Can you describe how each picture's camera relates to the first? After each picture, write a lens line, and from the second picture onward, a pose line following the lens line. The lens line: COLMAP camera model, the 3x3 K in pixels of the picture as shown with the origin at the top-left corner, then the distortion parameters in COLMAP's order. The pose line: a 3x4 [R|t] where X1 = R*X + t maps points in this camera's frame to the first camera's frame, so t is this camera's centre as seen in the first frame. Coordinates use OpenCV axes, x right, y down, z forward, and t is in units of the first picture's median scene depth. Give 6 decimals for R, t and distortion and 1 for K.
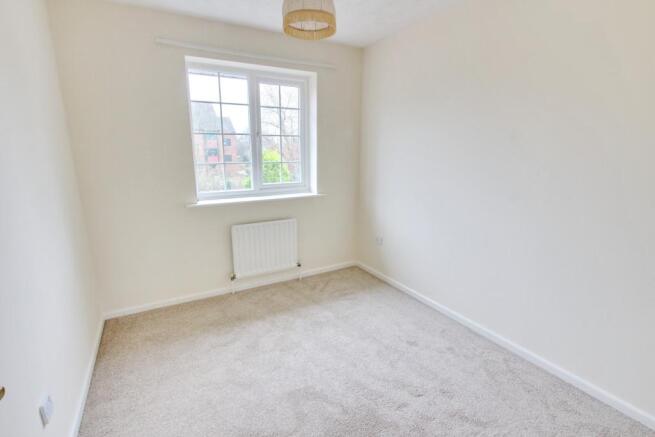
lens RADIAL K [[303.6, 0, 357.3], [0, 303.6, 218.2], [0, 0, 1]] dist [-0.000027, -0.000077]
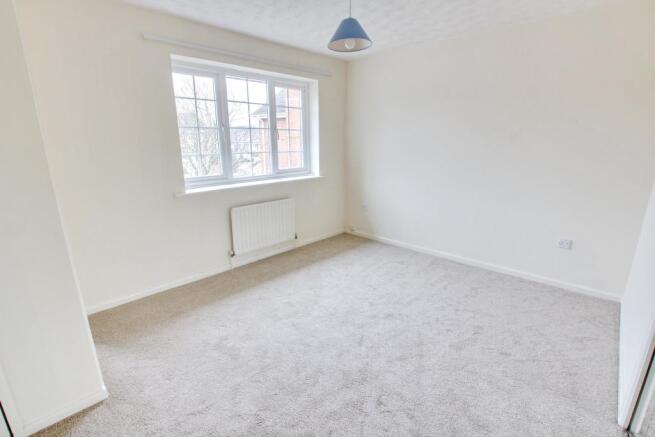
lens RADIAL K [[297.9, 0, 340.8], [0, 297.9, 217.2], [0, 0, 1]] dist [-0.003661, -0.000564]
pose [[0.959292, -0.079176, 0.271092, -0.331547], [0.070935, 0.996675, 0.040081, 0.041717], [-0.273364, -0.019220, 0.961719, -0.189916]]
